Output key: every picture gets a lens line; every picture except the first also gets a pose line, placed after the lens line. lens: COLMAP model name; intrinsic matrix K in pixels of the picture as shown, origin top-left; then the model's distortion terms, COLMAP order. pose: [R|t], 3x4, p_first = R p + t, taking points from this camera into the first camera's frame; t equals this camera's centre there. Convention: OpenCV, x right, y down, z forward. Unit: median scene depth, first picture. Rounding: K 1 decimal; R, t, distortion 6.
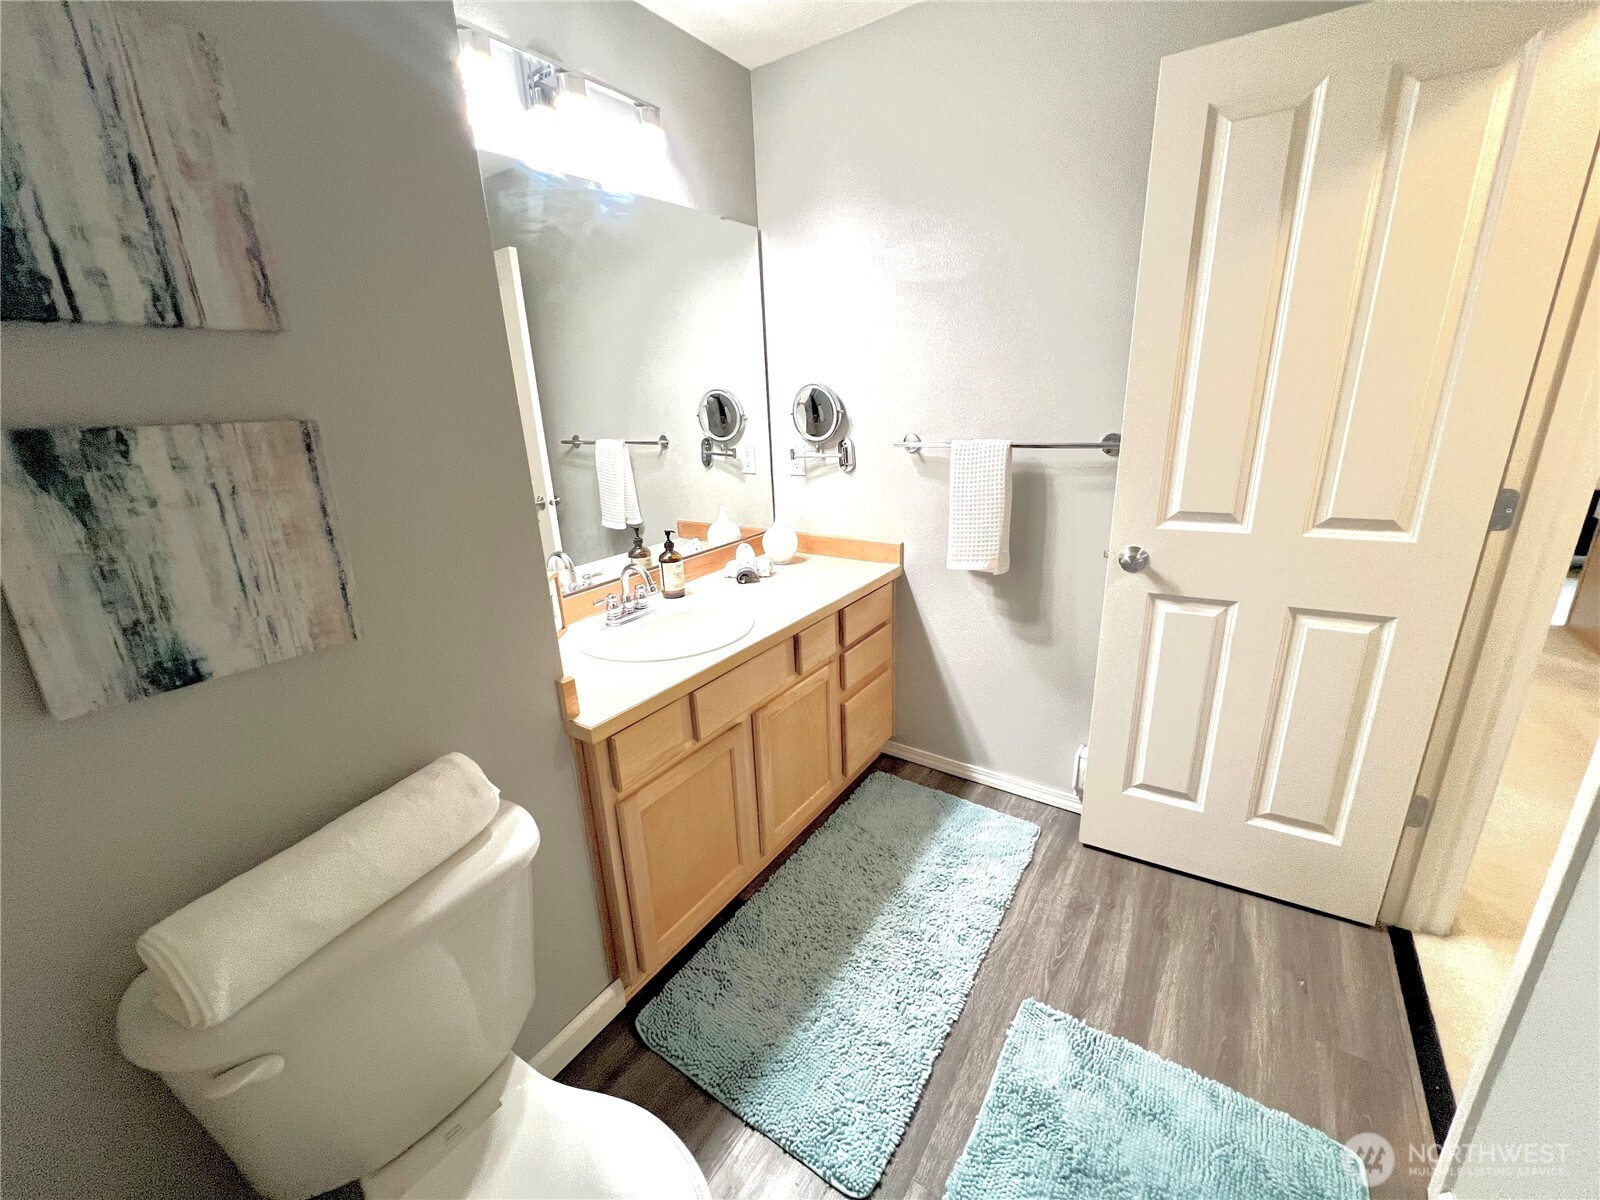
lens RADIAL K [[642.9, 0, 800.0], [0, 642.9, 600.0], [0, 0, 1]] dist [0.000086, -0.000062]
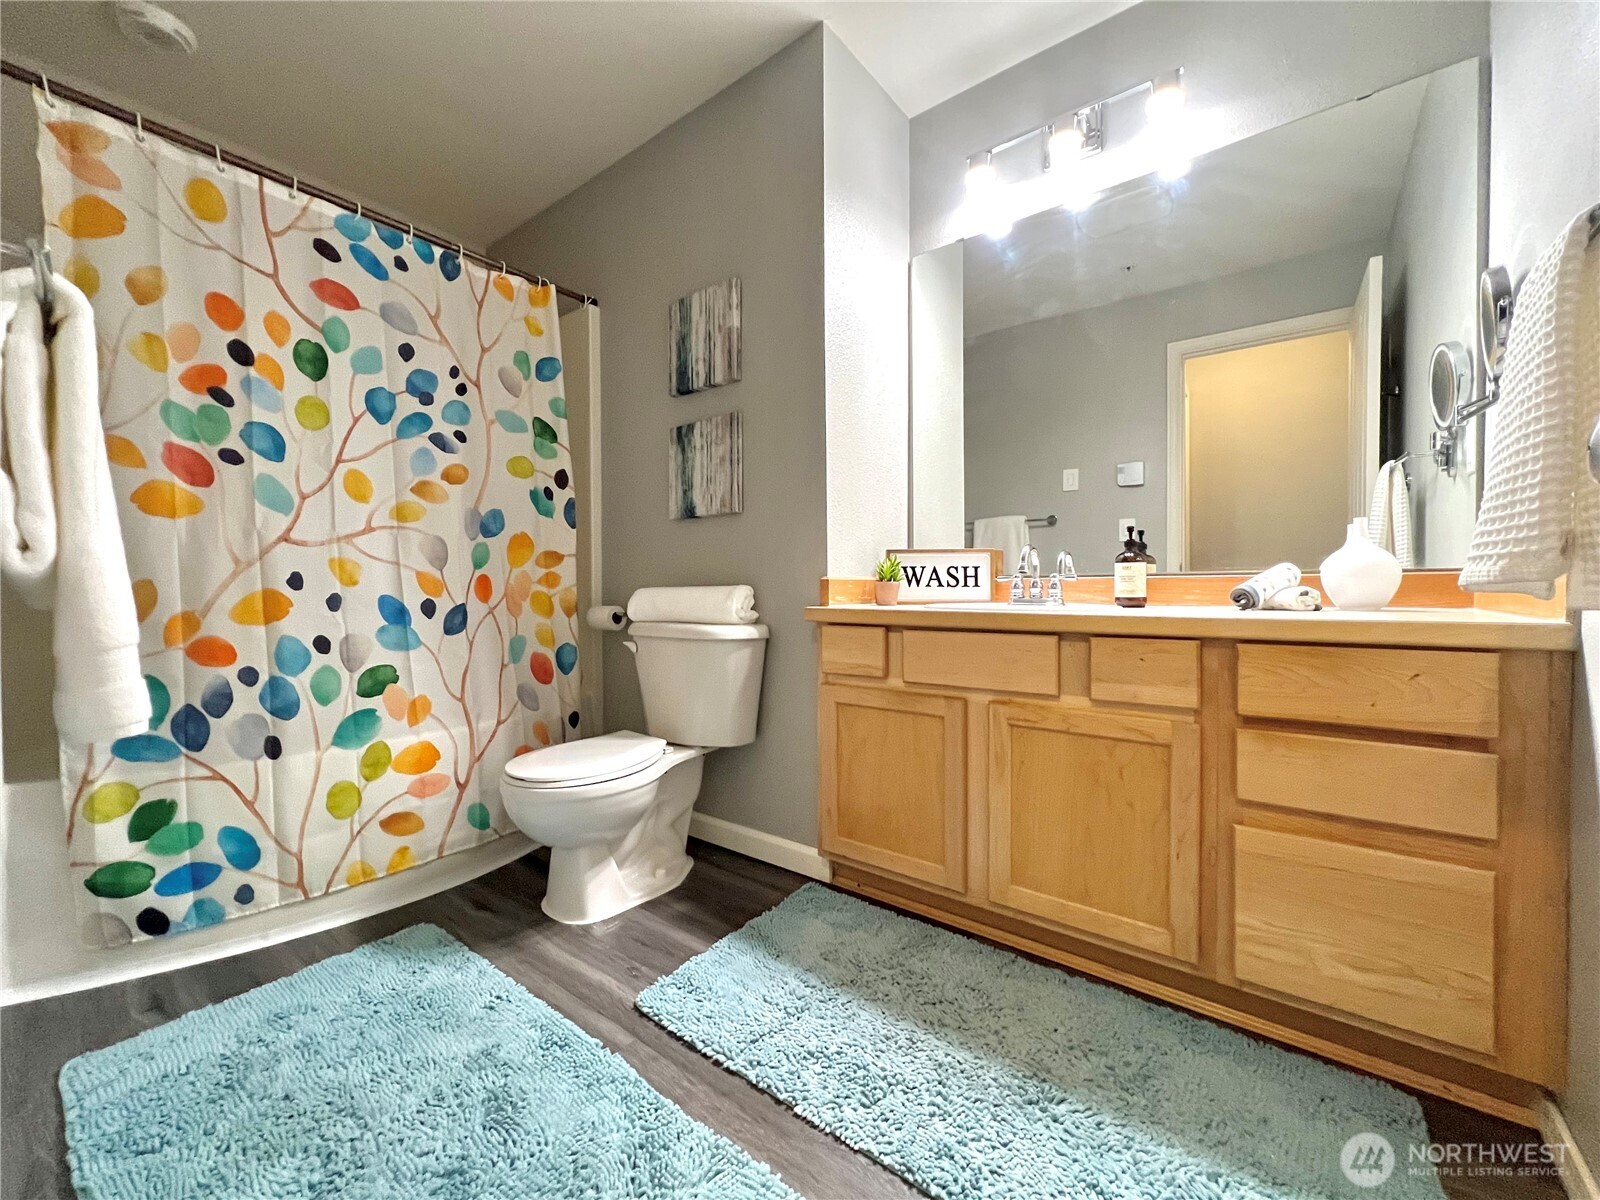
lens RADIAL K [[642.9, 0, 800.0], [0, 642.9, 600.0], [0, 0, 1]] dist [0.000086, -0.000062]
pose [[-0.065658, 0.059331, -0.996077, 1.765023], [-0.287433, 0.954795, 0.075819, 0.134796], [0.955548, 0.291283, -0.045637, 1.705588]]
